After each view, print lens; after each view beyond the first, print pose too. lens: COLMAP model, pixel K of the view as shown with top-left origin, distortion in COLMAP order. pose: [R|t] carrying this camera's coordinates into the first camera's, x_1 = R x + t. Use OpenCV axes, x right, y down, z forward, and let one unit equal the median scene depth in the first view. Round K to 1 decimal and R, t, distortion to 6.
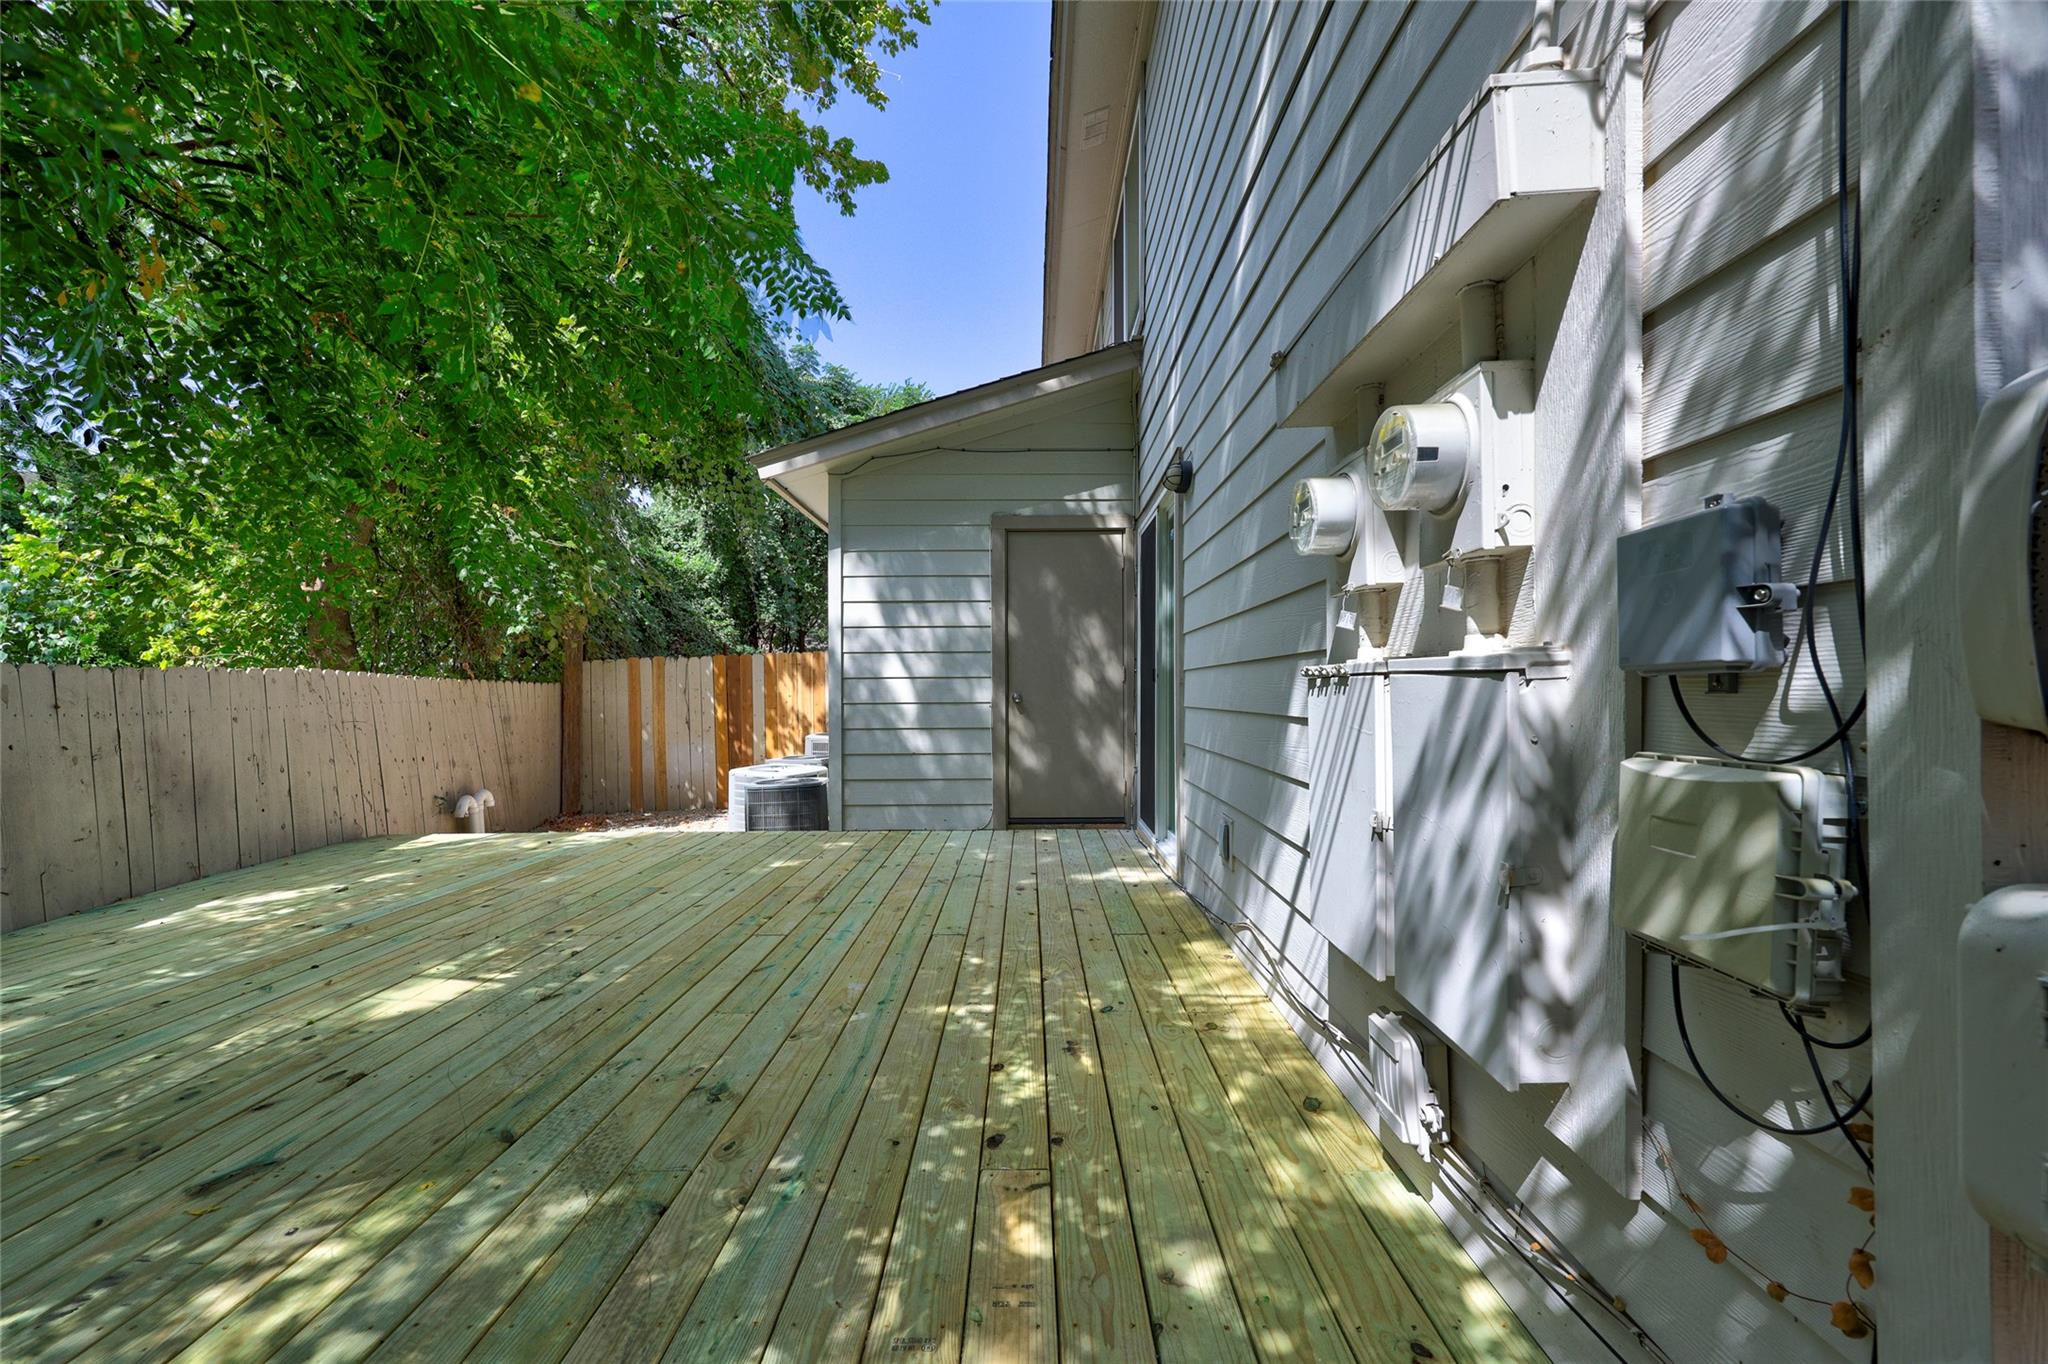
lens RADIAL K [[819.2, 0, 1020.5], [0, 819.2, 689.2], [0, 0, 1]] dist [0.001969, -0.000504]
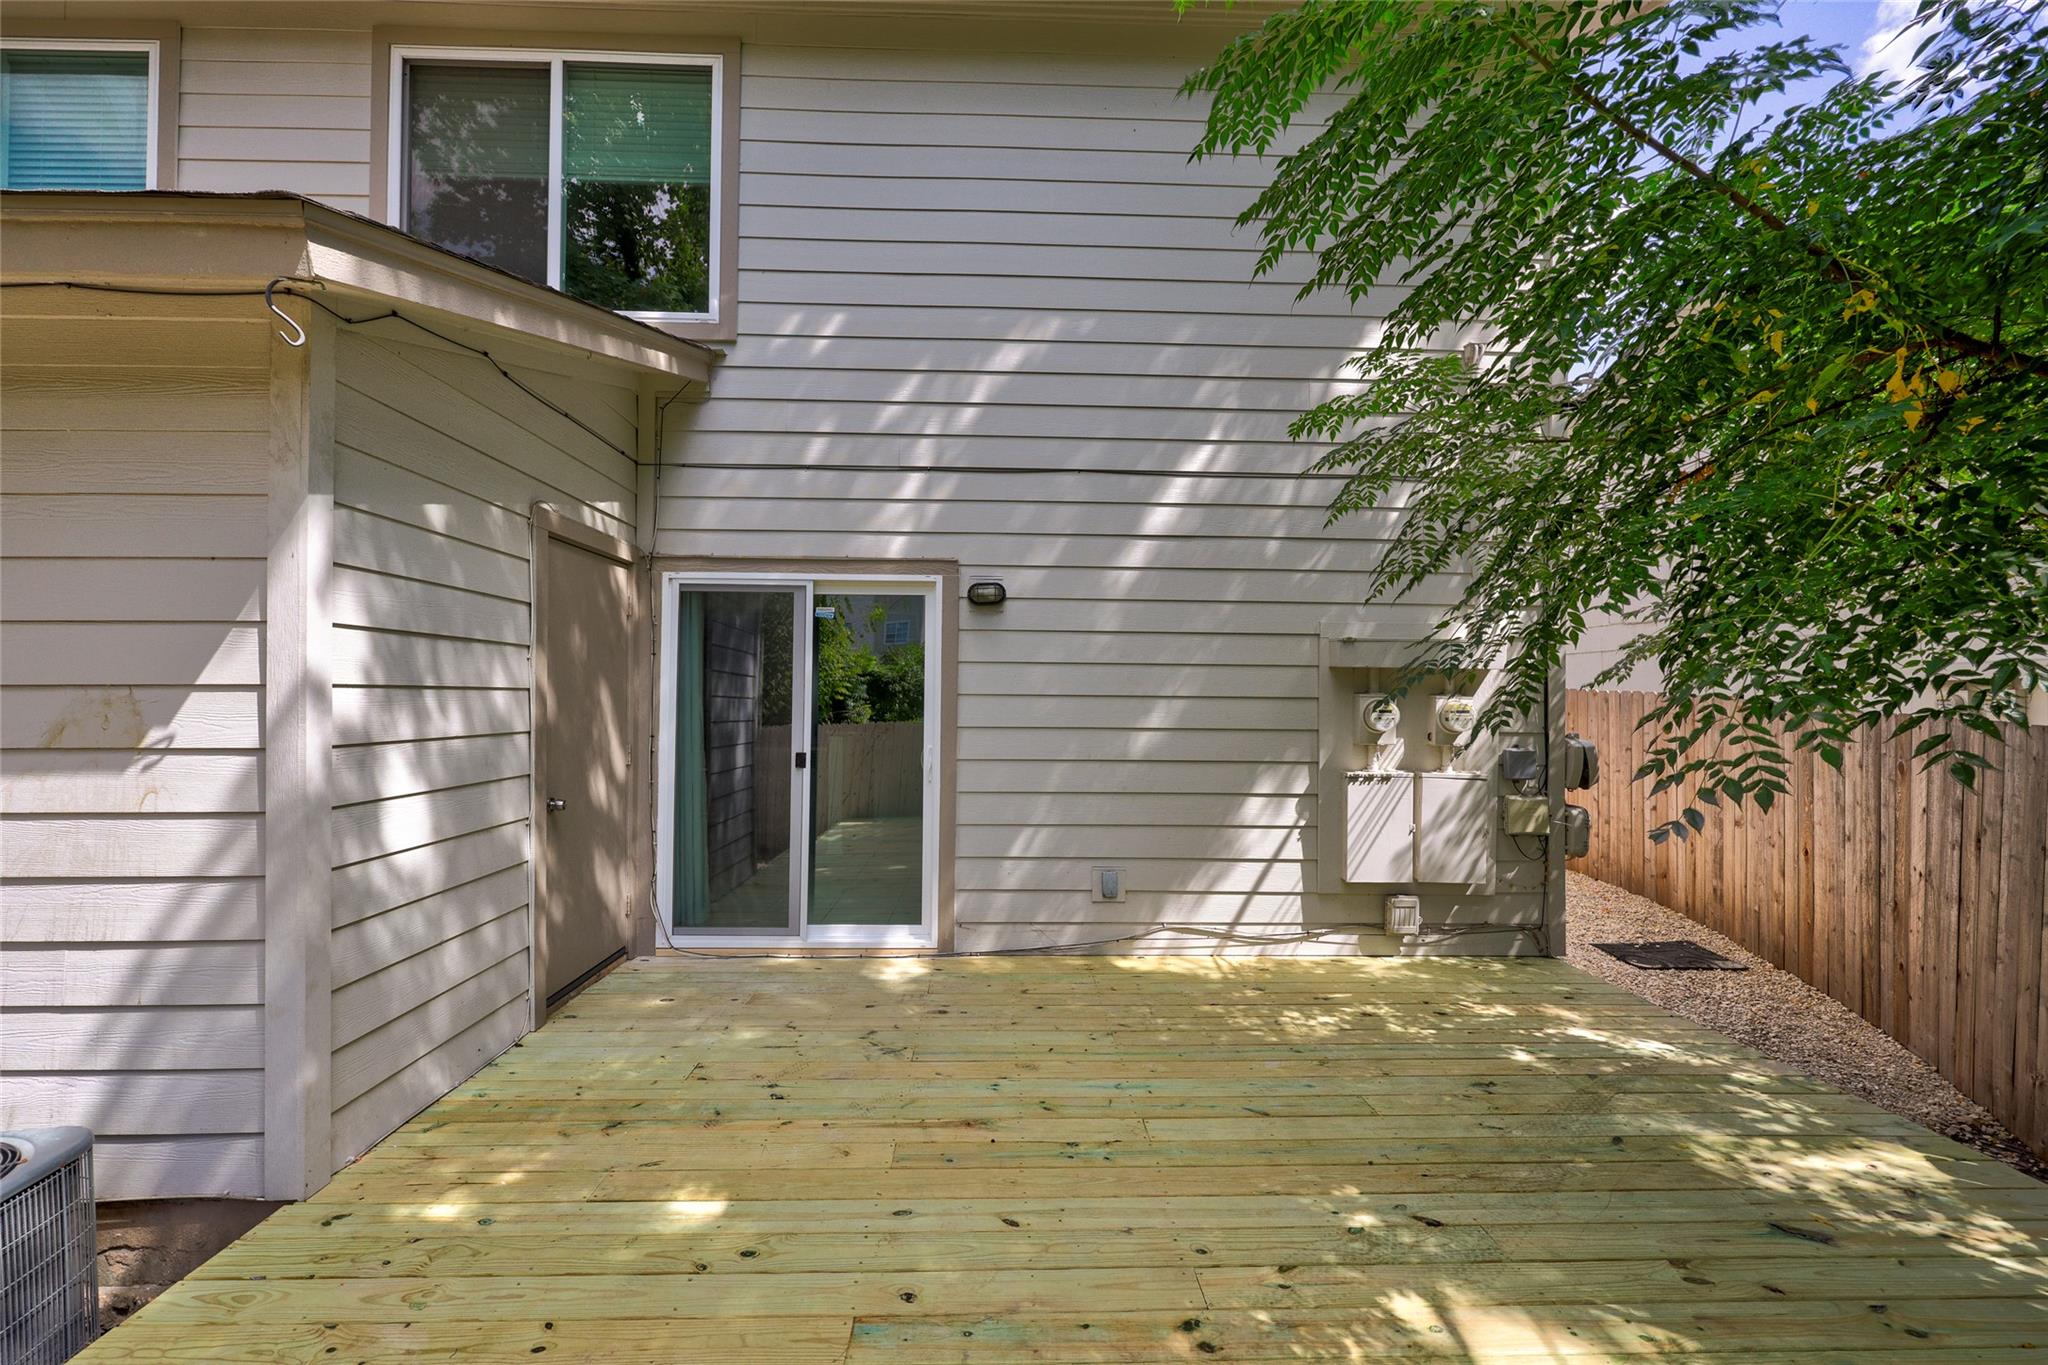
lens RADIAL K [[819.2, 0, 1020.5], [0, 819.2, 689.7], [0, 0, 1]] dist [0.001969, -0.000504]
pose [[-0.046446, 0.010143, 0.998869, -1.560941], [-0.012508, 0.999864, -0.010735, -0.182969], [-0.998842, -0.012993, -0.046313, 1.628826]]
